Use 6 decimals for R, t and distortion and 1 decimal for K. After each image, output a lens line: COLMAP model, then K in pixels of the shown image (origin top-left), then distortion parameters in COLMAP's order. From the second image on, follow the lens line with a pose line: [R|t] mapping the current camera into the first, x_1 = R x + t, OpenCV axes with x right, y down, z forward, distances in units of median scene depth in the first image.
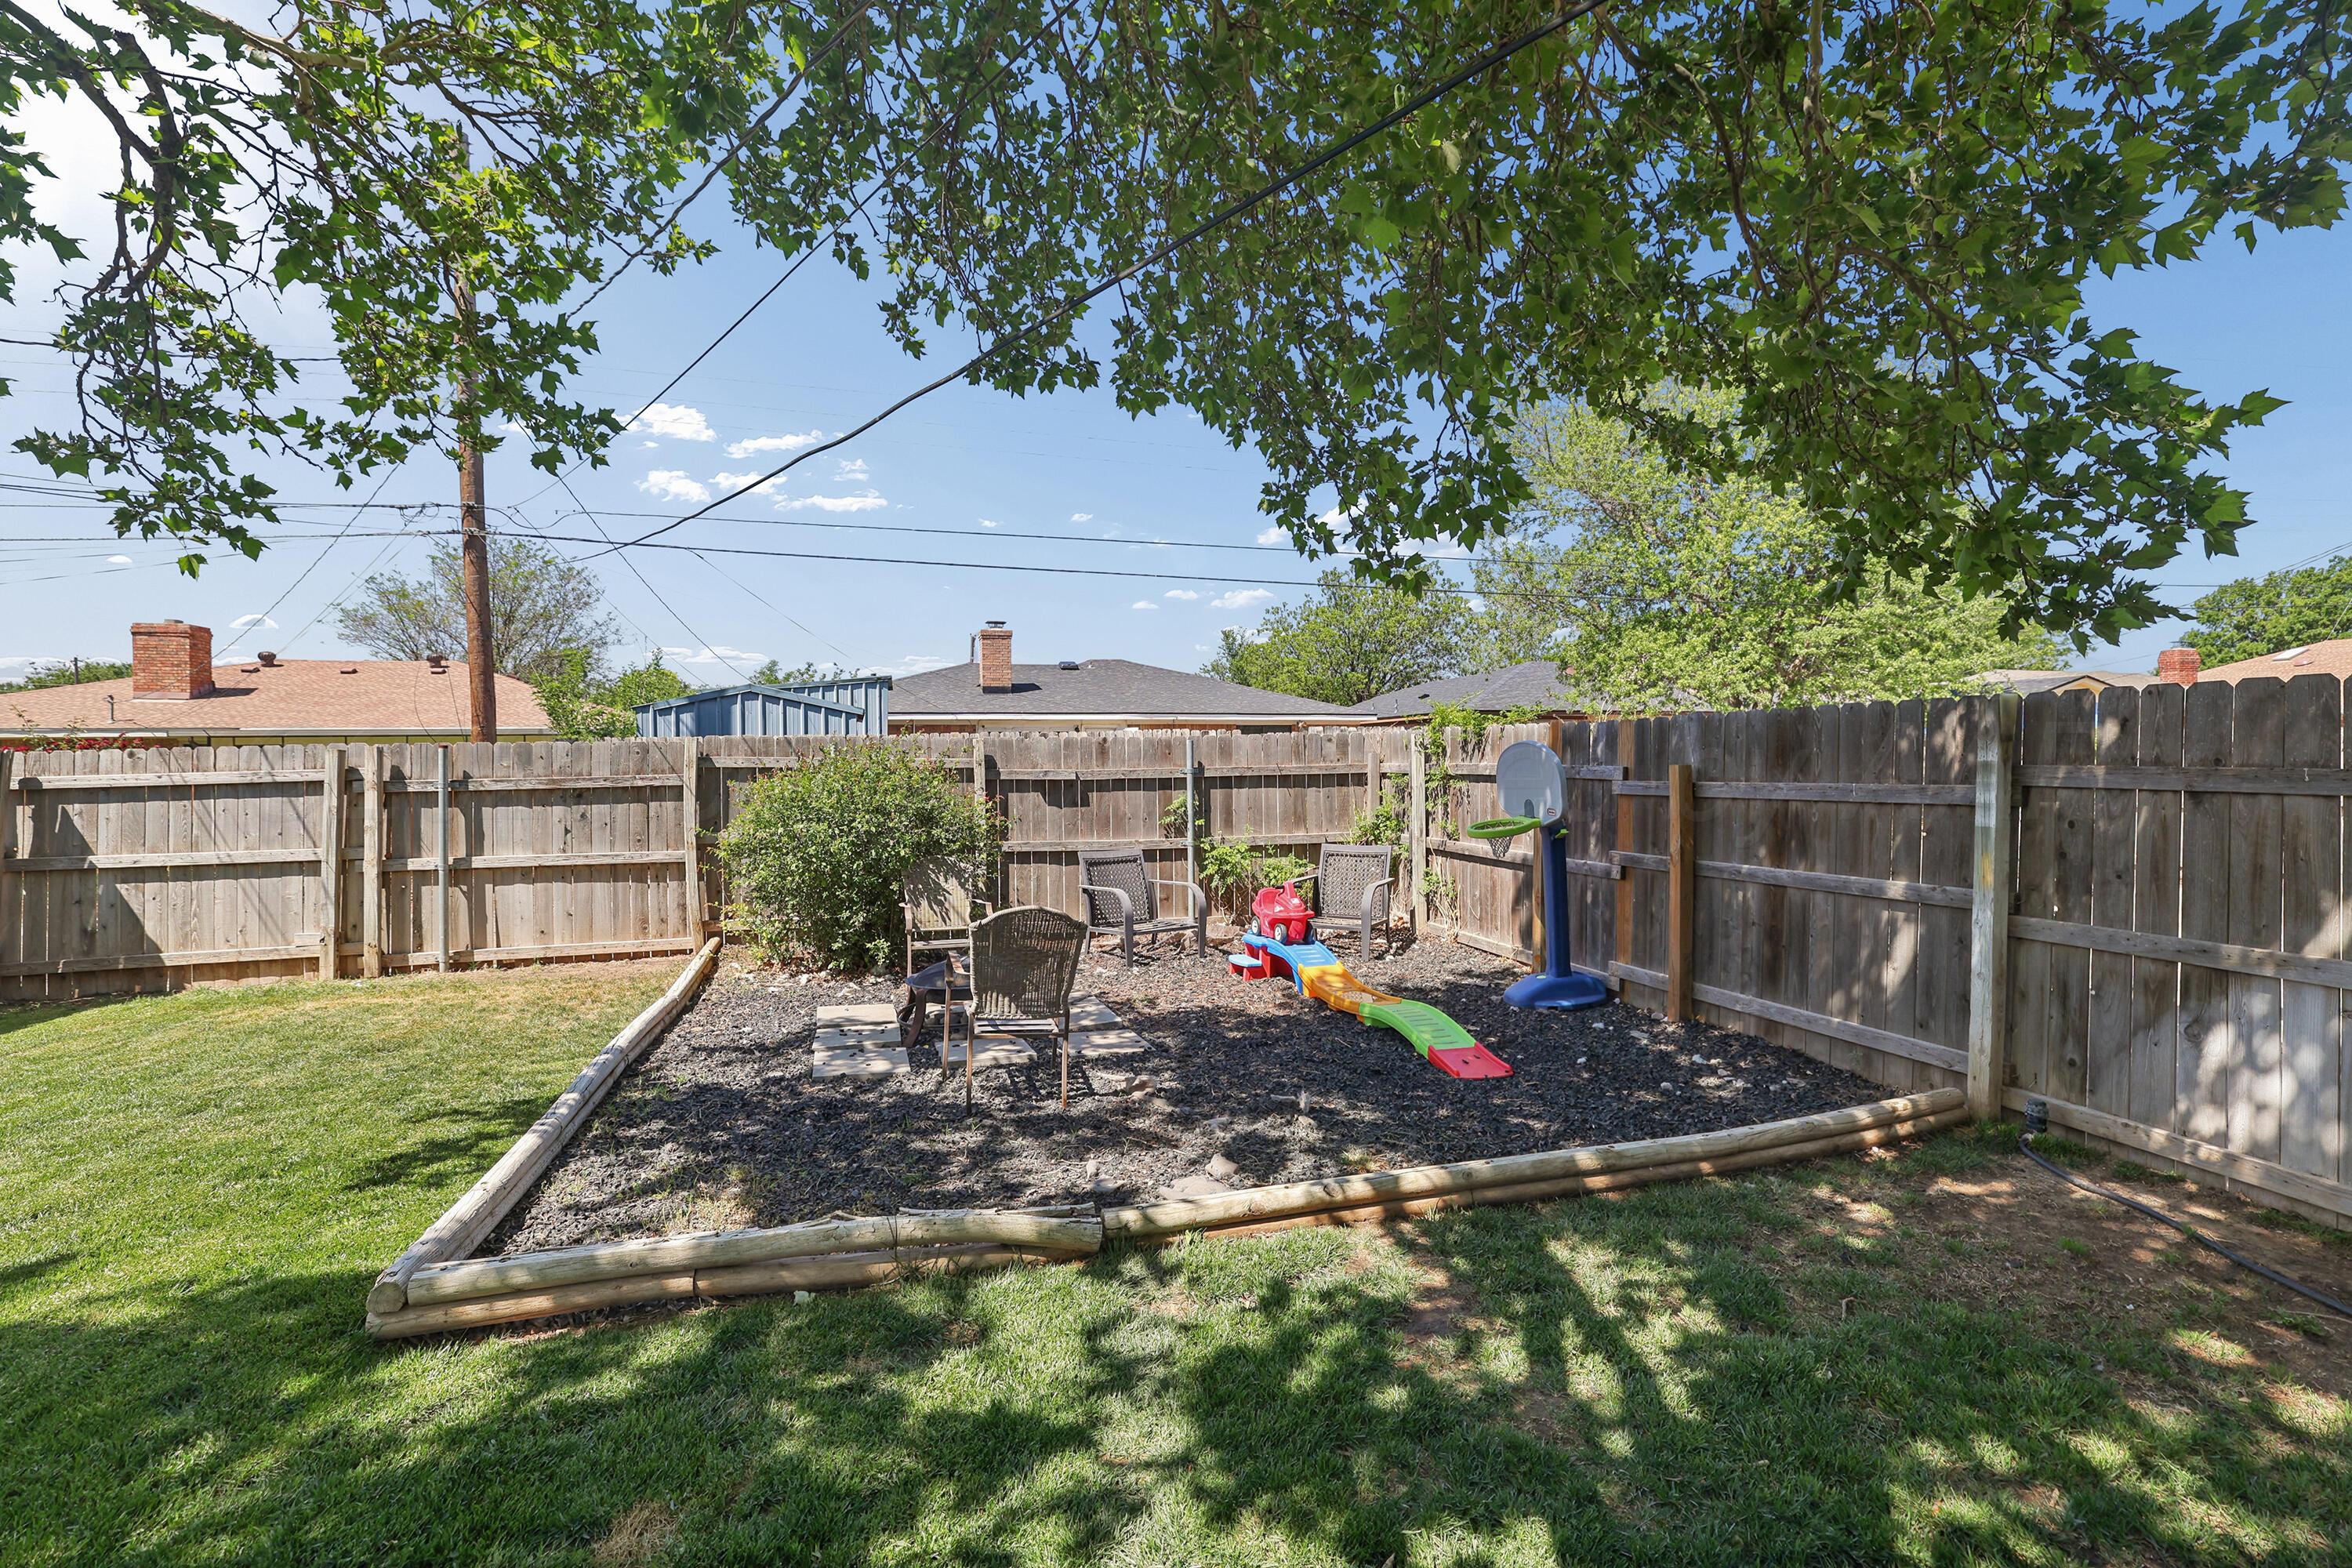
lens RADIAL K [[1026.6, 0, 1177.9], [0, 1026.6, 760.2], [0, 0, 1]] dist [-0.046250, 0.014954]
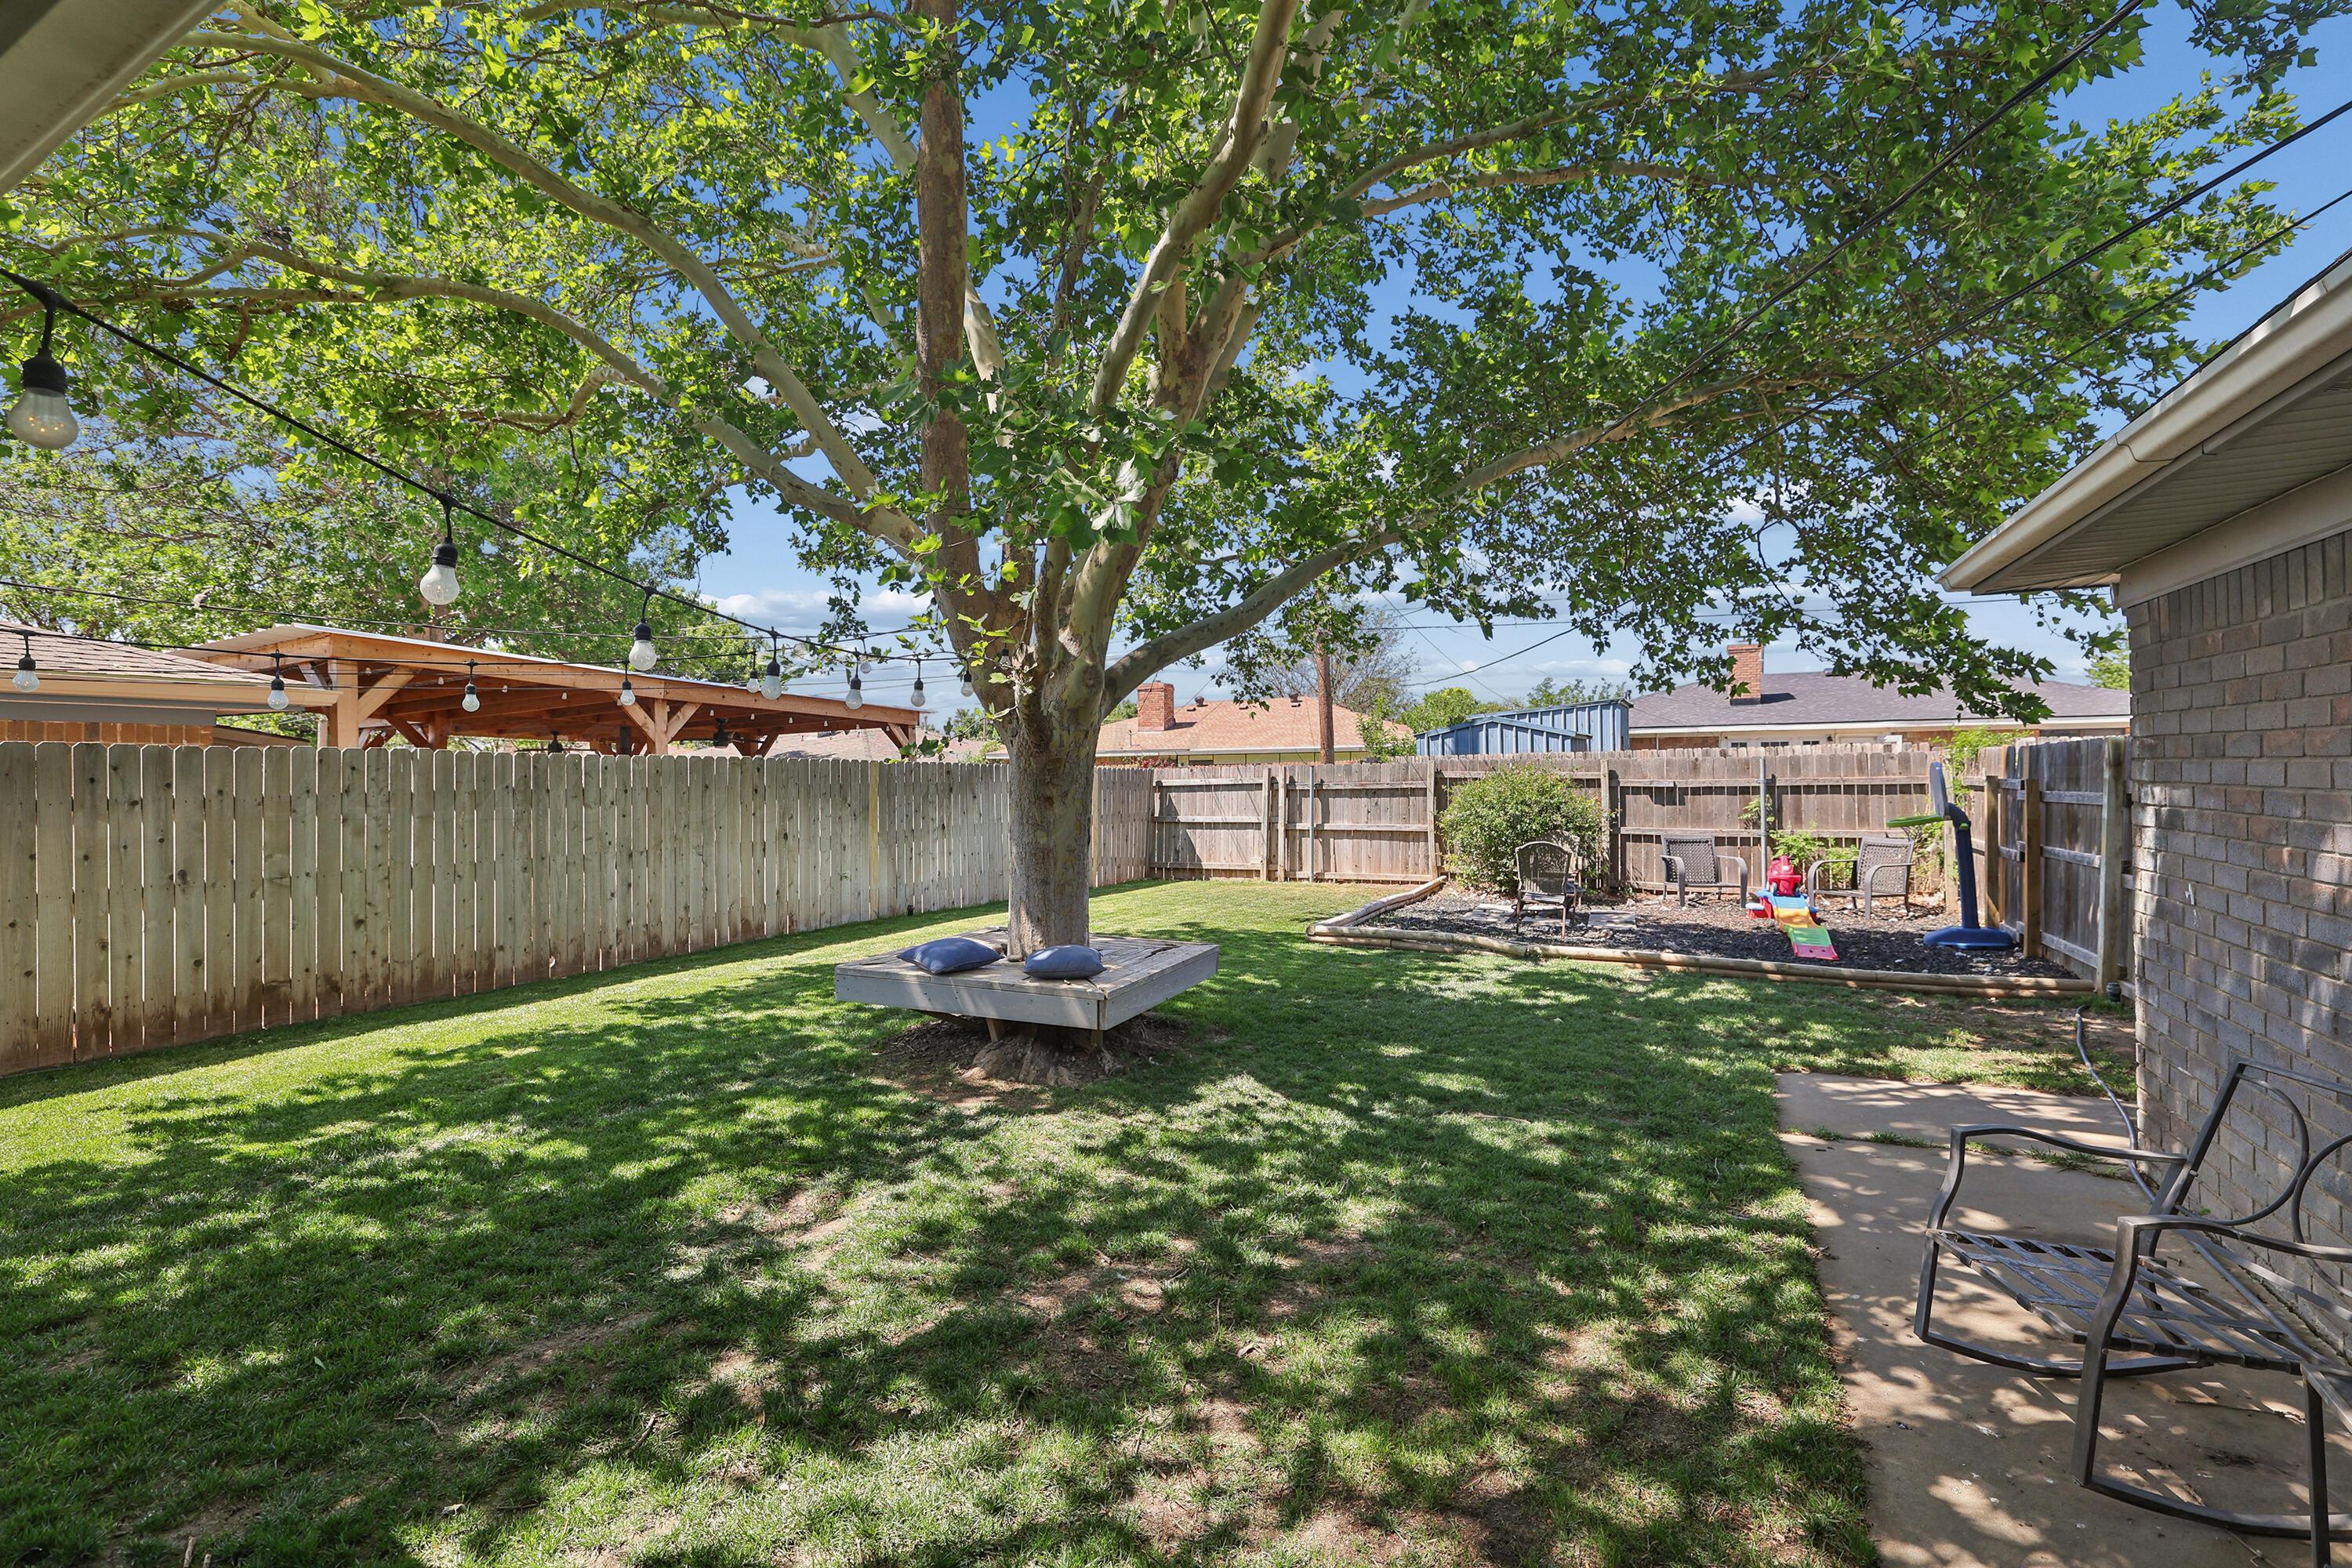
lens RADIAL K [[1026.6, 0, 1171.1], [0, 1026.6, 771.4], [0, 0, 1]] dist [-0.046250, 0.014954]
pose [[0.731063, 0.000786, -0.682310, 0.396972], [0.002018, 0.999992, 0.003314, -0.009930], [0.682308, -0.003799, 0.731055, -0.595169]]
